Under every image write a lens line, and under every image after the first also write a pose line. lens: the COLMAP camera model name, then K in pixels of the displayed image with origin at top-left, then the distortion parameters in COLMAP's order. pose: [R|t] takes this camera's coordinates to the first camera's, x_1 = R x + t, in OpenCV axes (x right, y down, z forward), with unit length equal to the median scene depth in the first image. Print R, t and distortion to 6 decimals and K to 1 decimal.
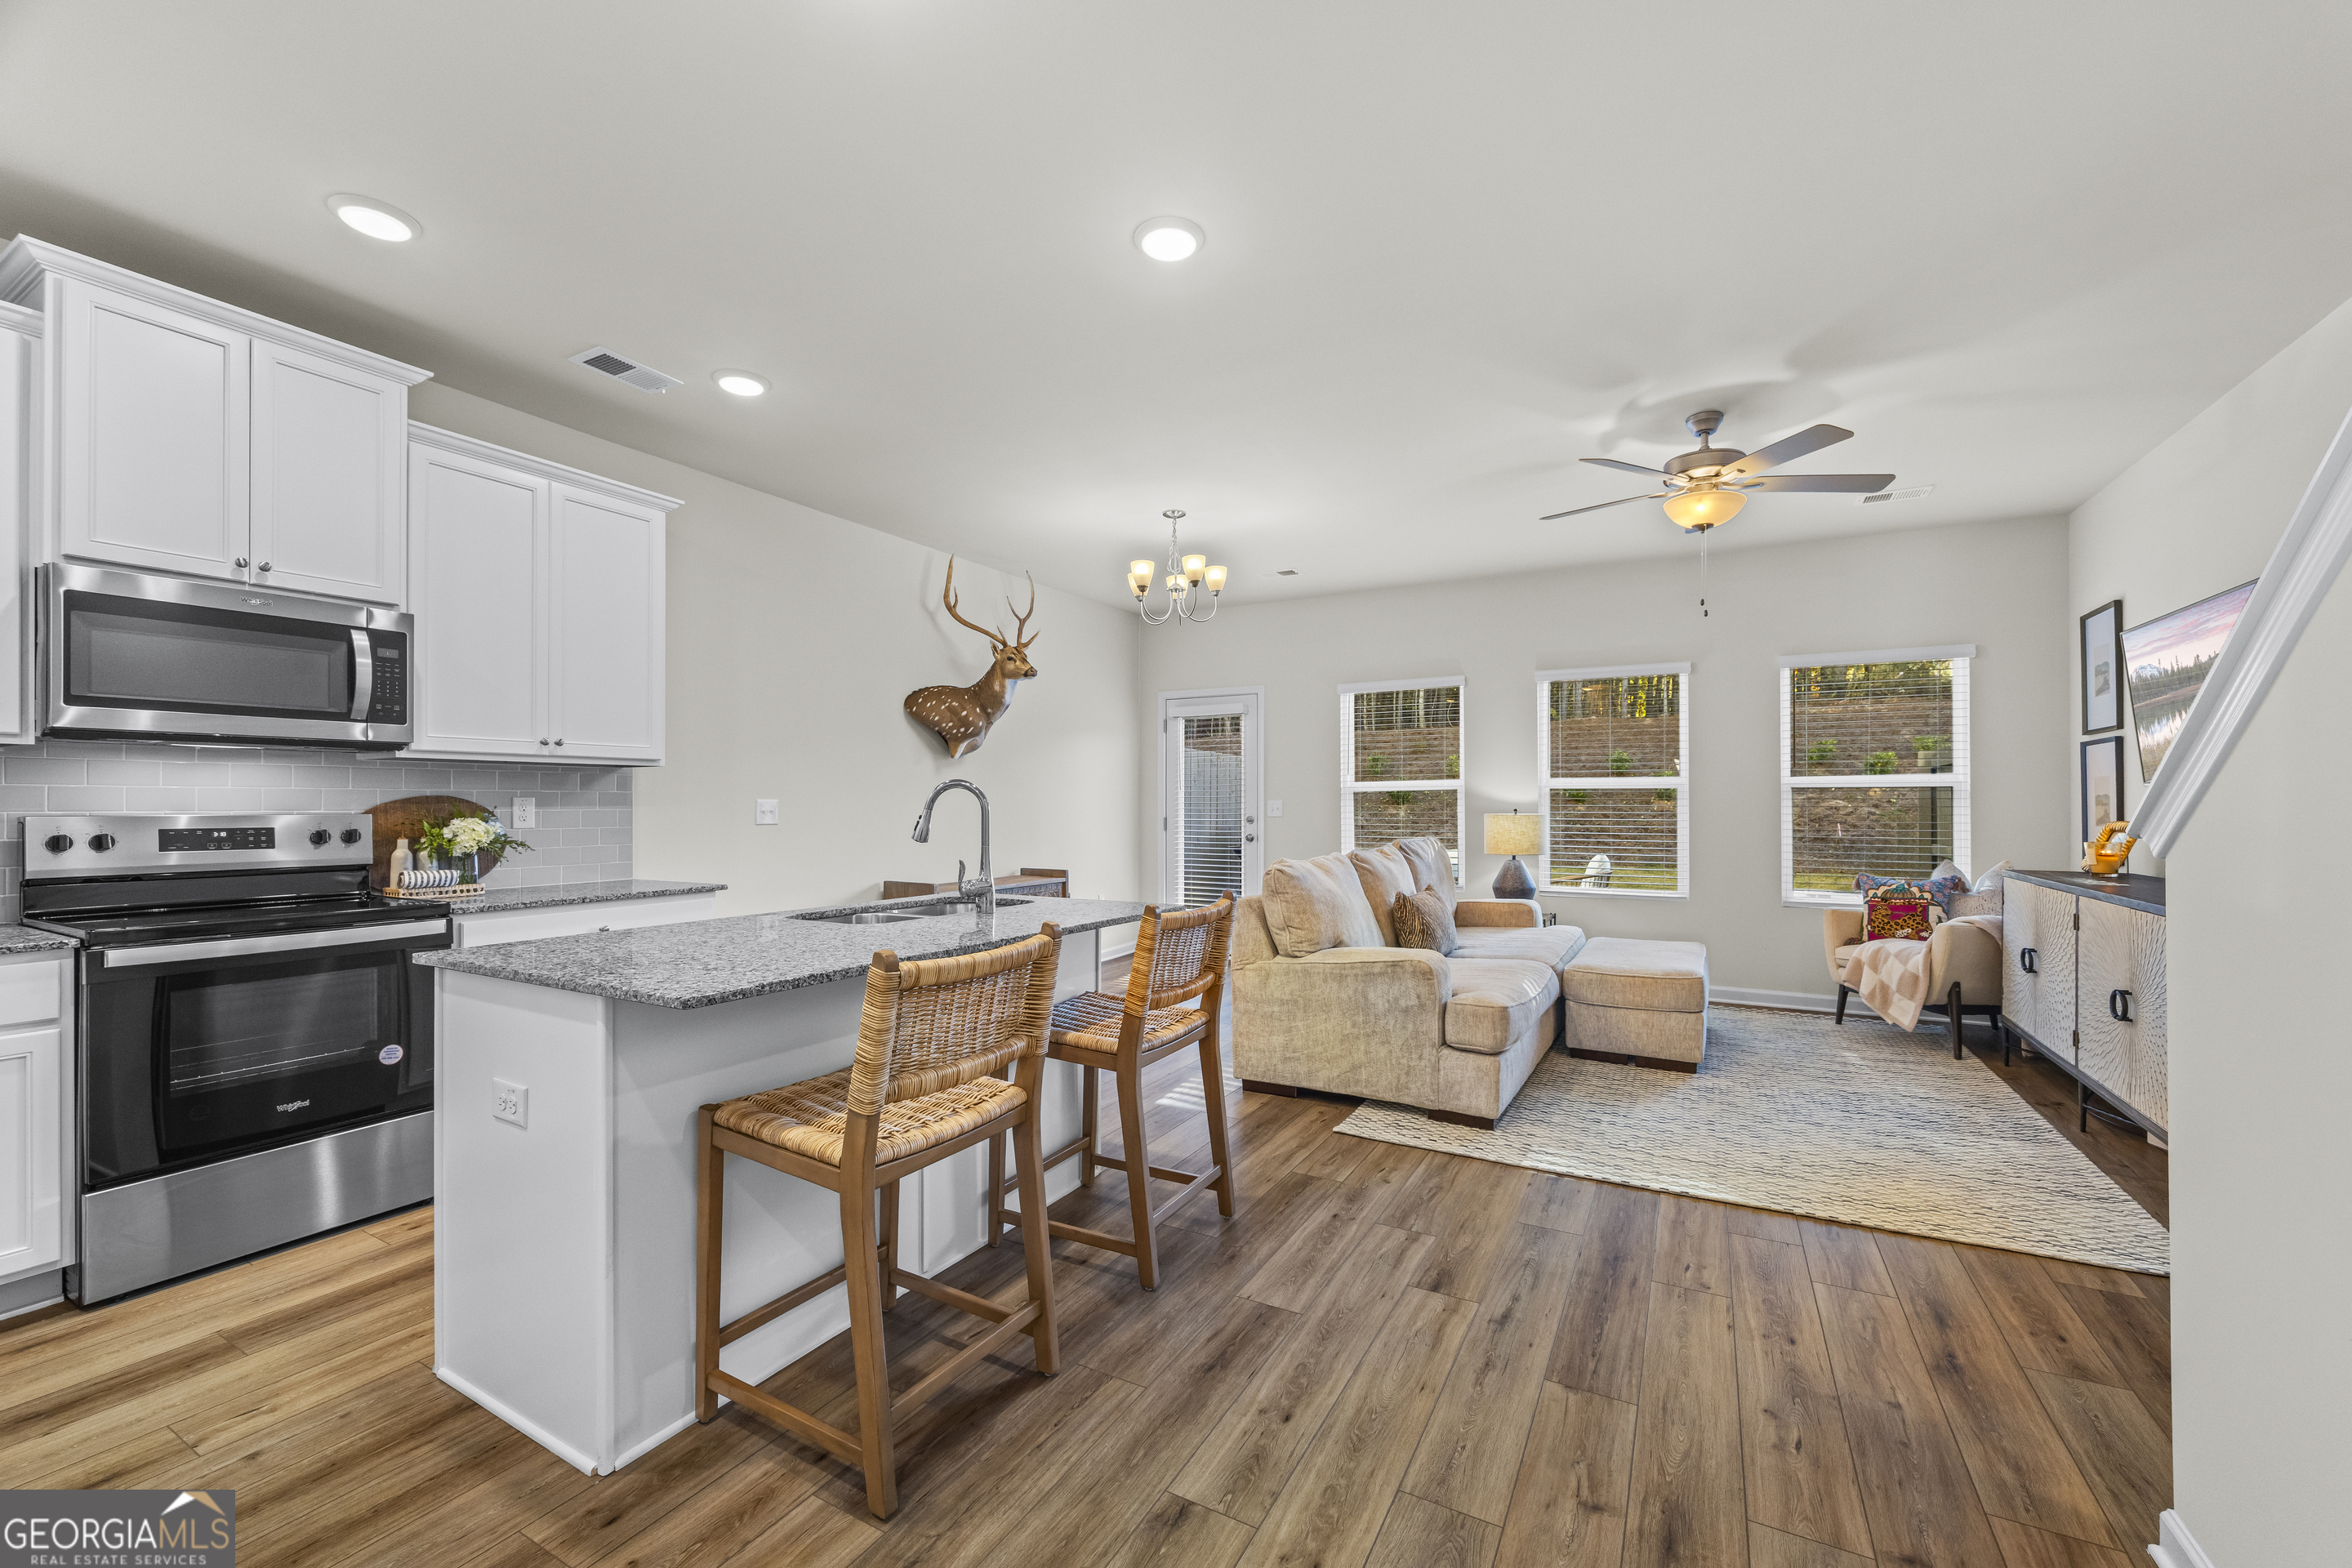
lens RADIAL K [[934.8, 0, 1180.3], [0, 934.8, 805.6], [0, 0, 1]] dist [-0.007298, 0.000682]
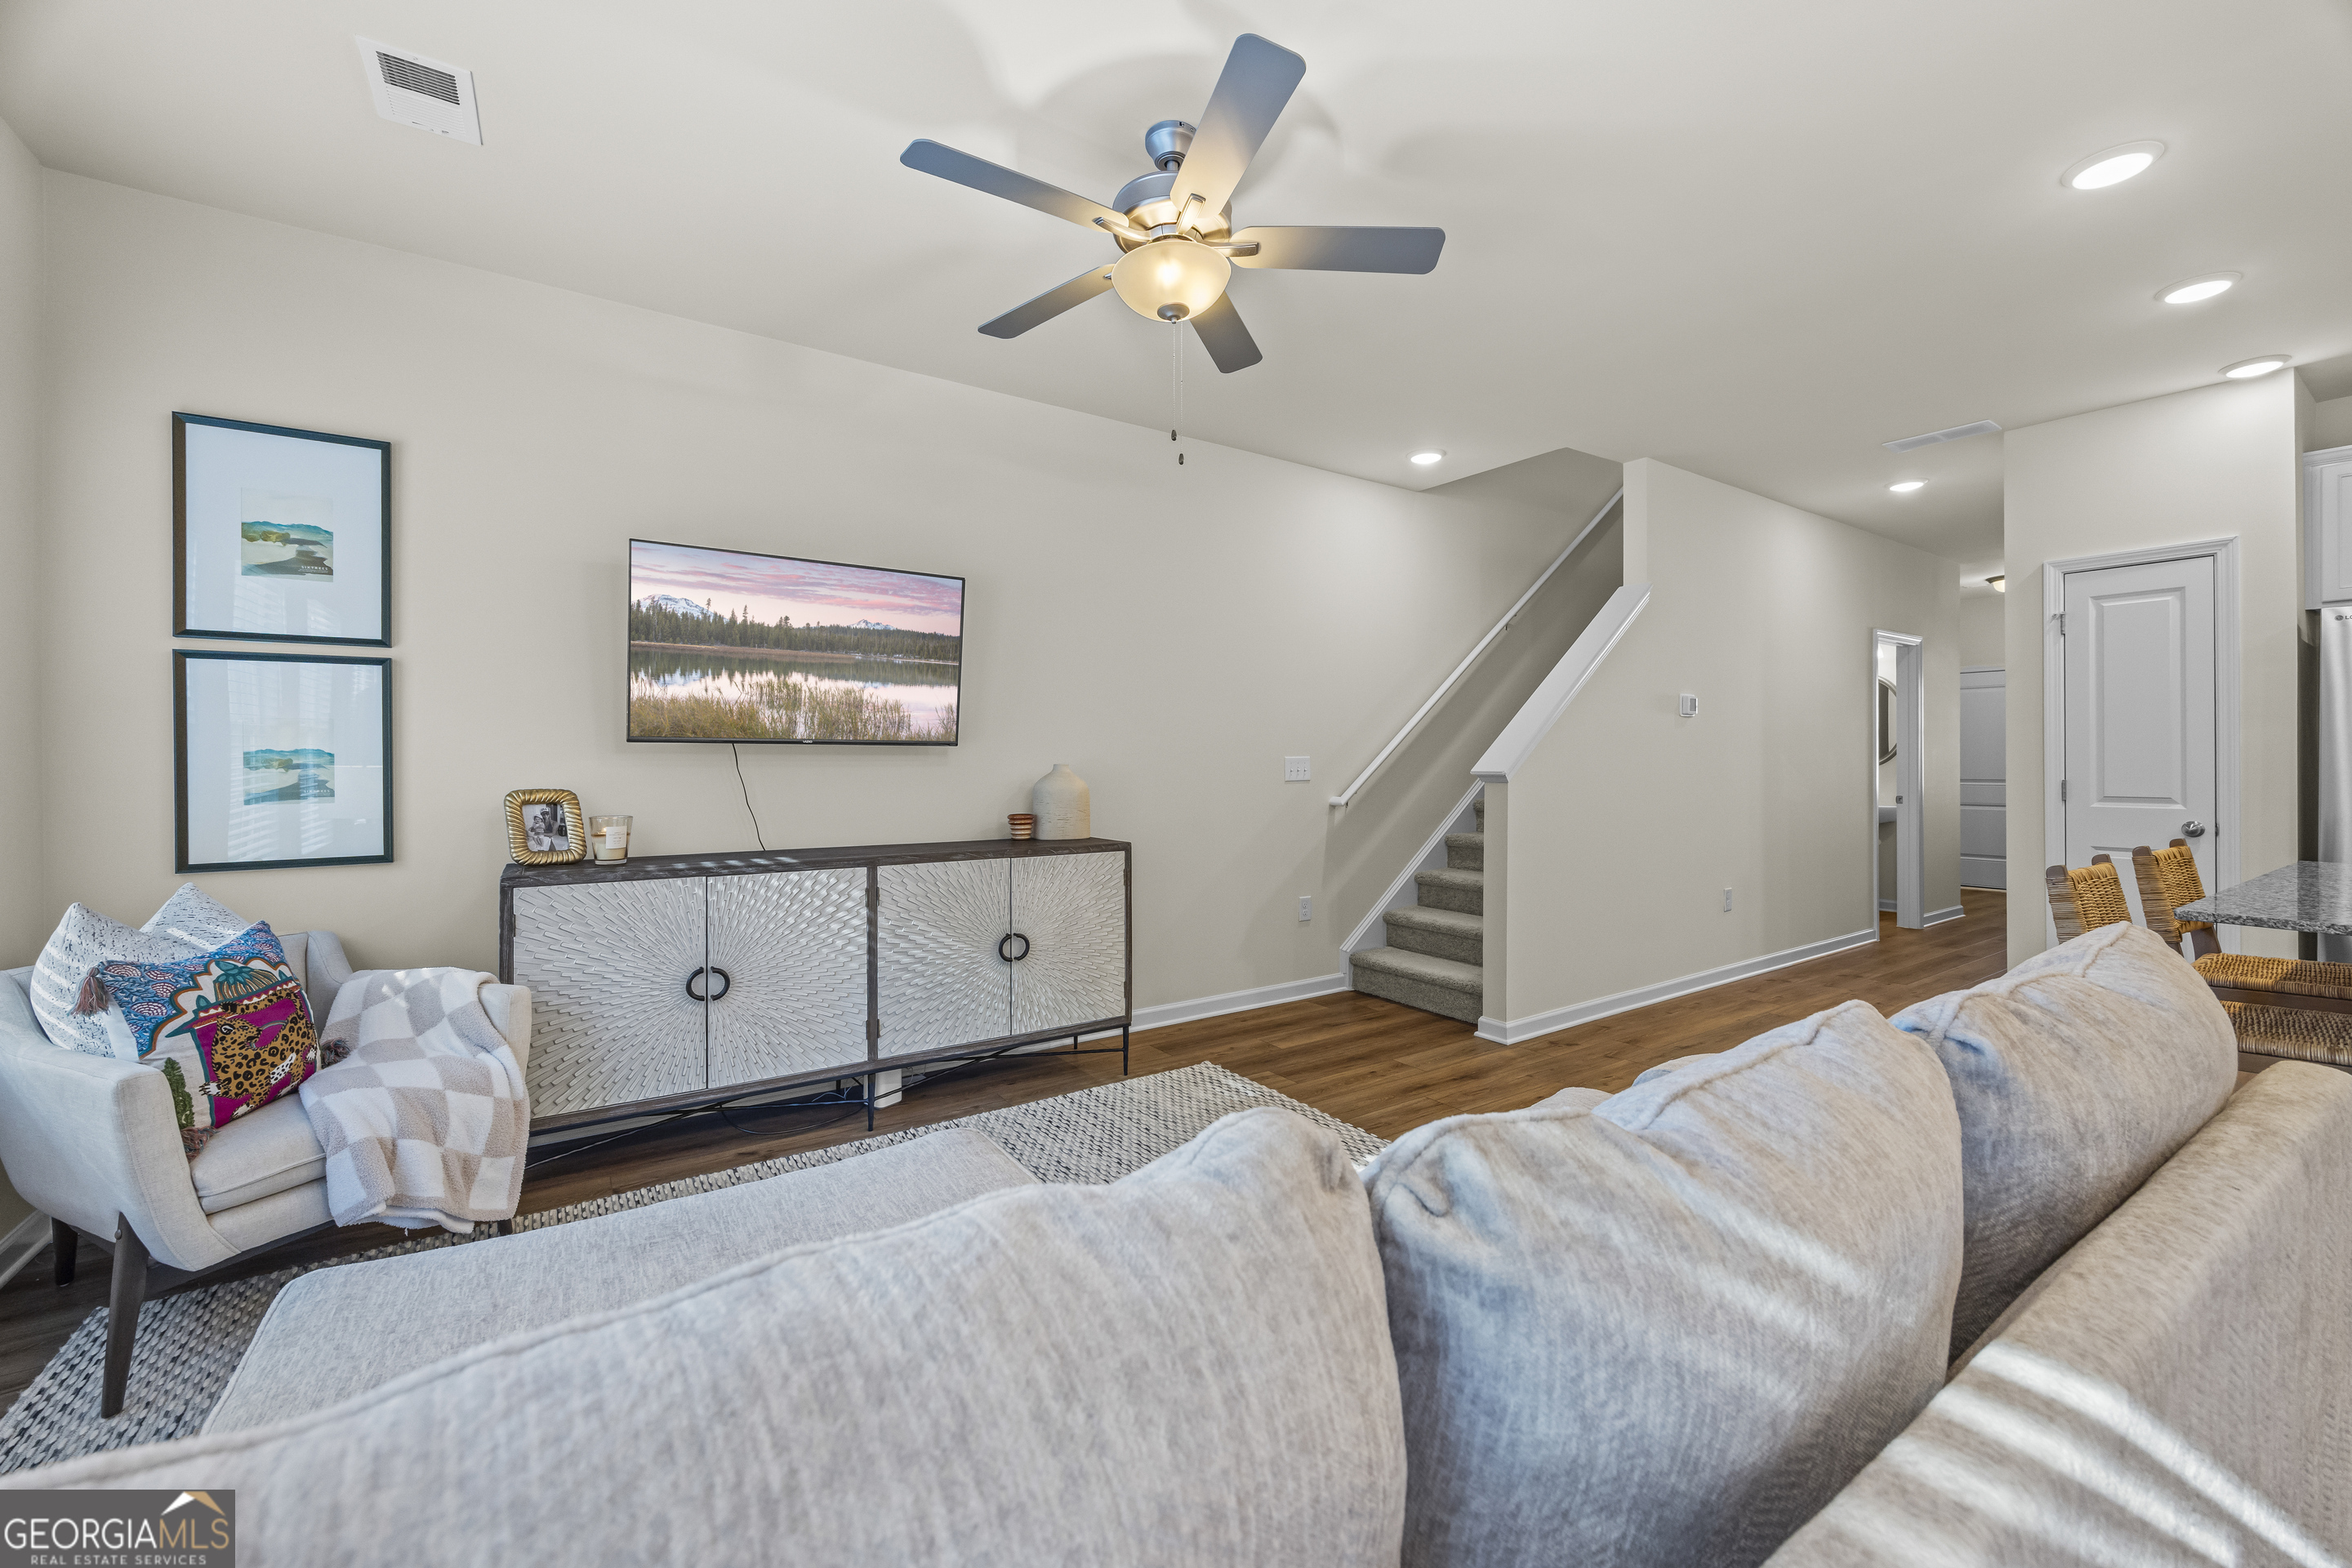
lens RADIAL K [[934.8, 0, 1186.4], [0, 934.8, 762.0], [0, 0, 1]] dist [-0.007298, 0.000682]
pose [[-0.895724, 0.001993, 0.444605, 0.265535], [0.004163, 0.999984, 0.003905, -0.003796], [-0.444590, 0.005349, -0.895718, 1.462341]]
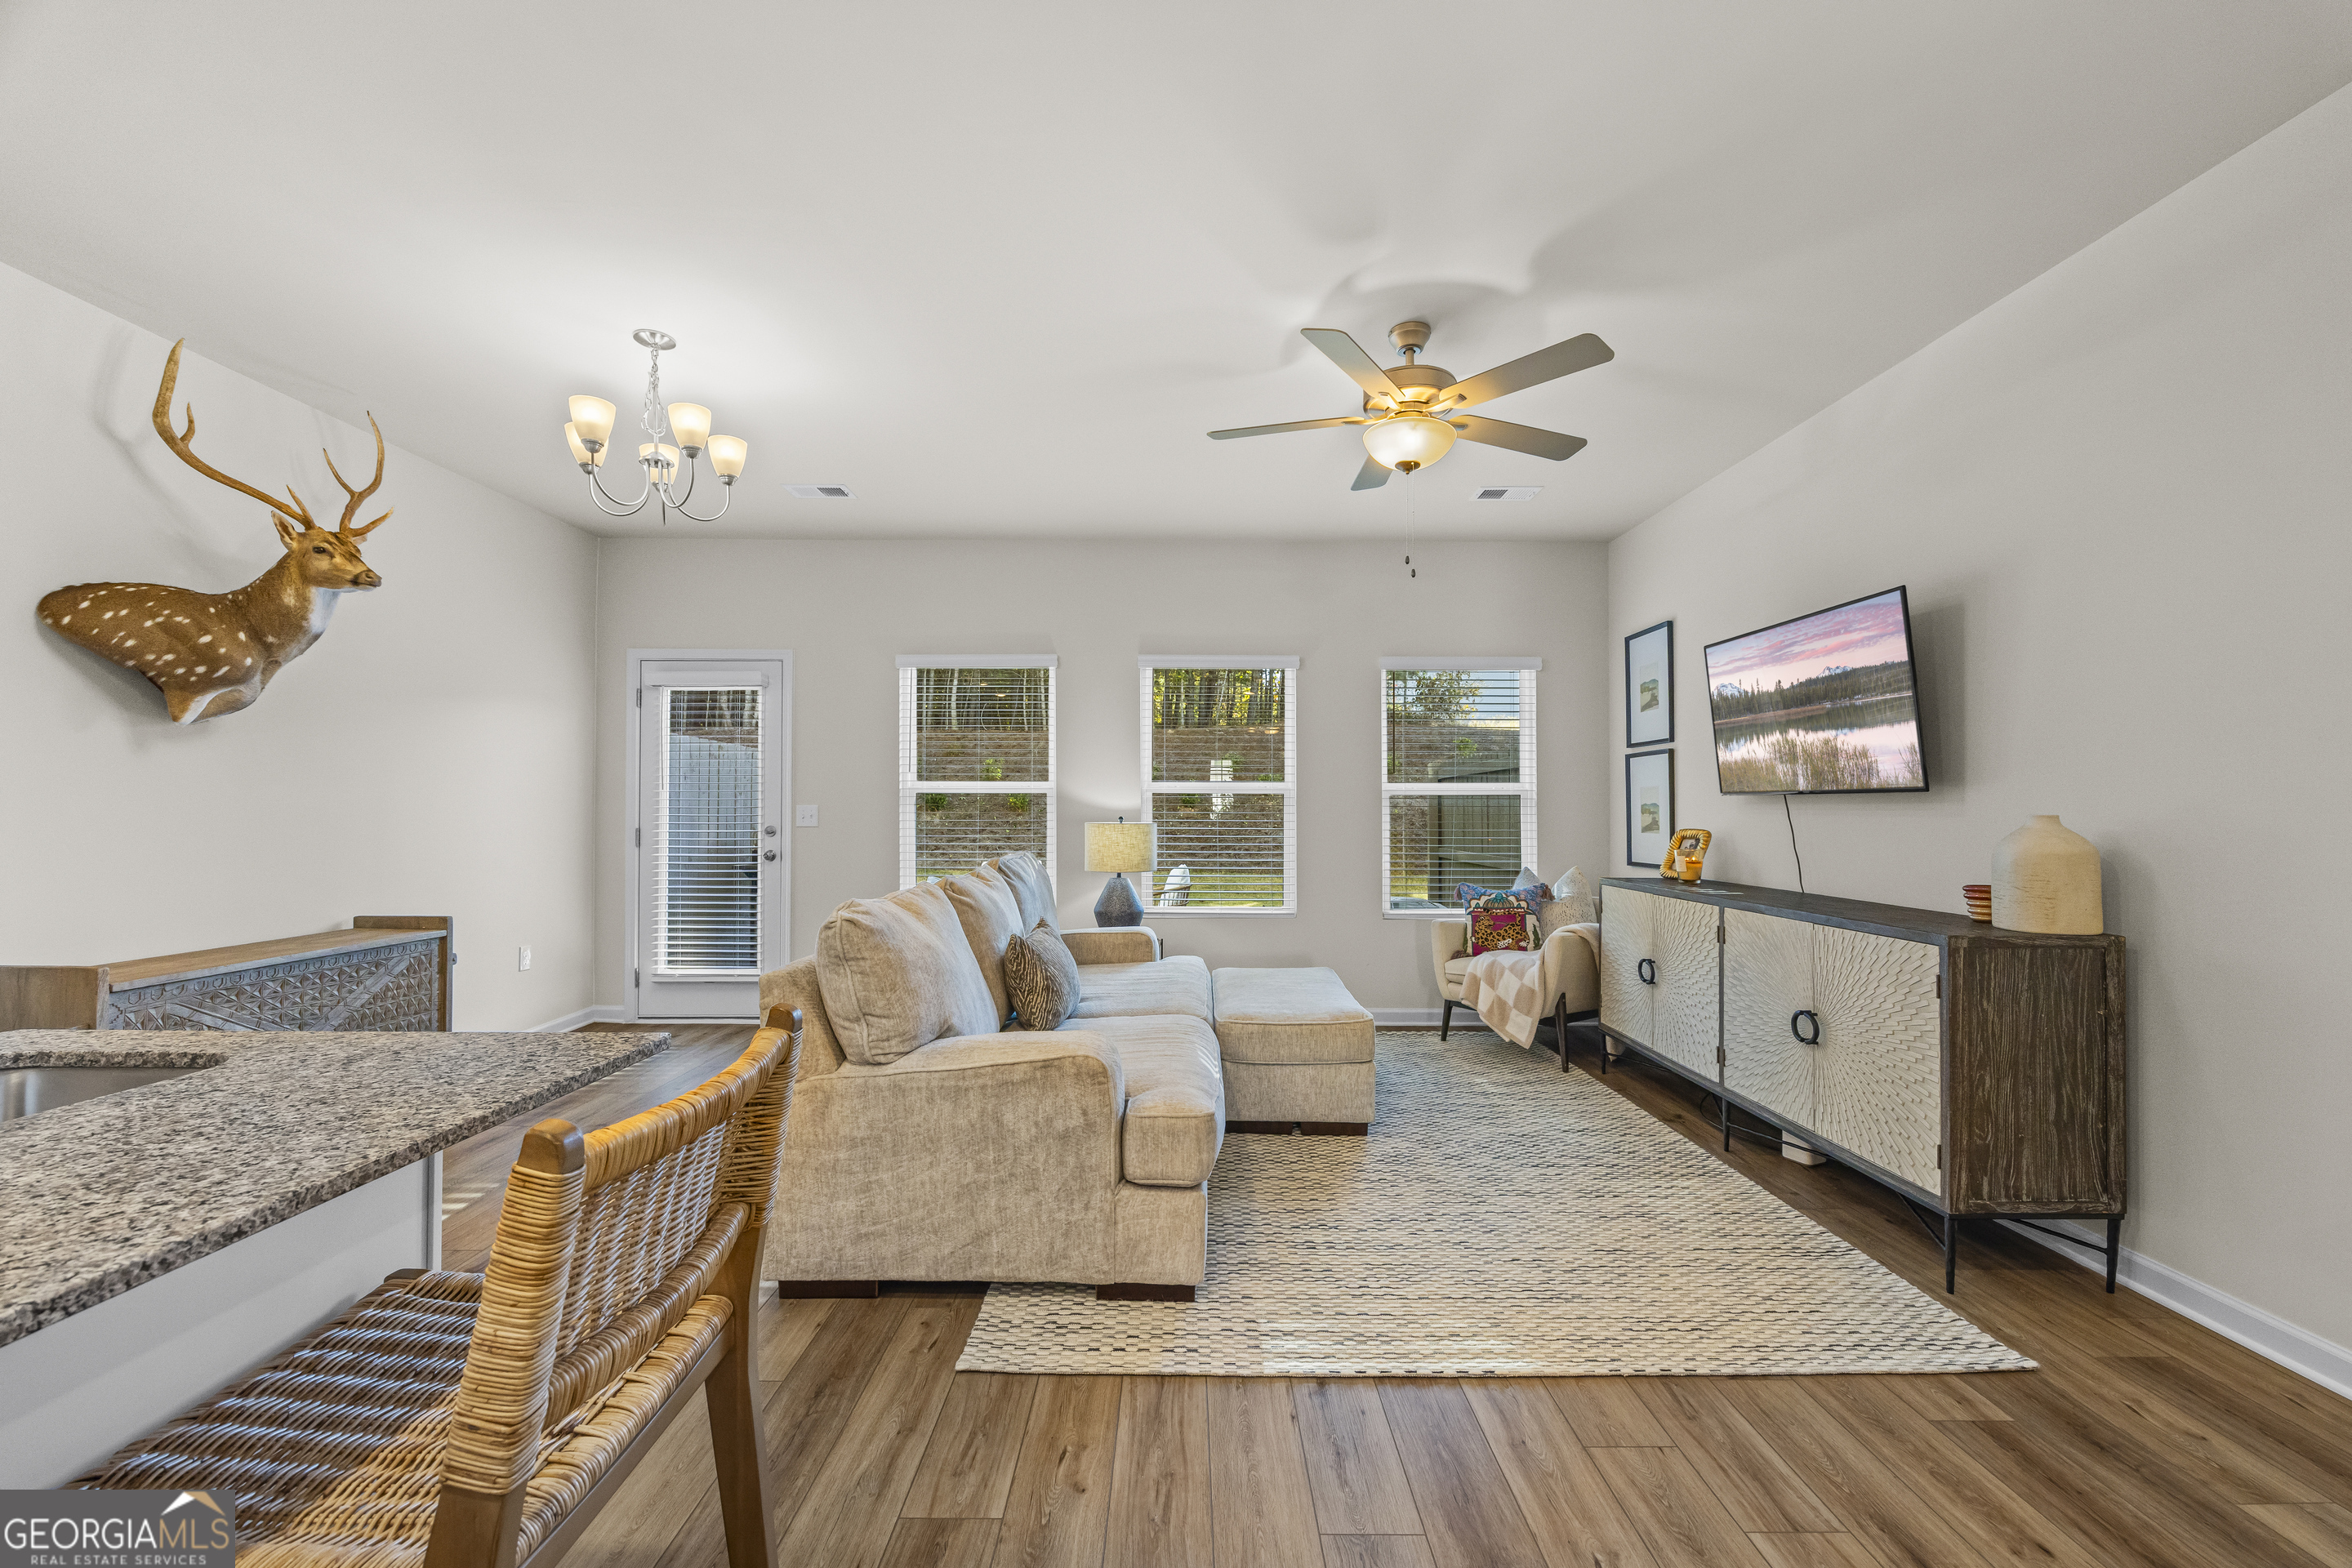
lens RADIAL K [[934.8, 0, 1183.7], [0, 934.8, 802.9], [0, 0, 1]] dist [-0.007298, 0.000682]
pose [[0.873612, 0.006909, 0.486574, 0.001966], [-0.002081, 0.999943, -0.010462, -0.000214], [-0.486618, 0.008127, 0.873577, 0.371490]]
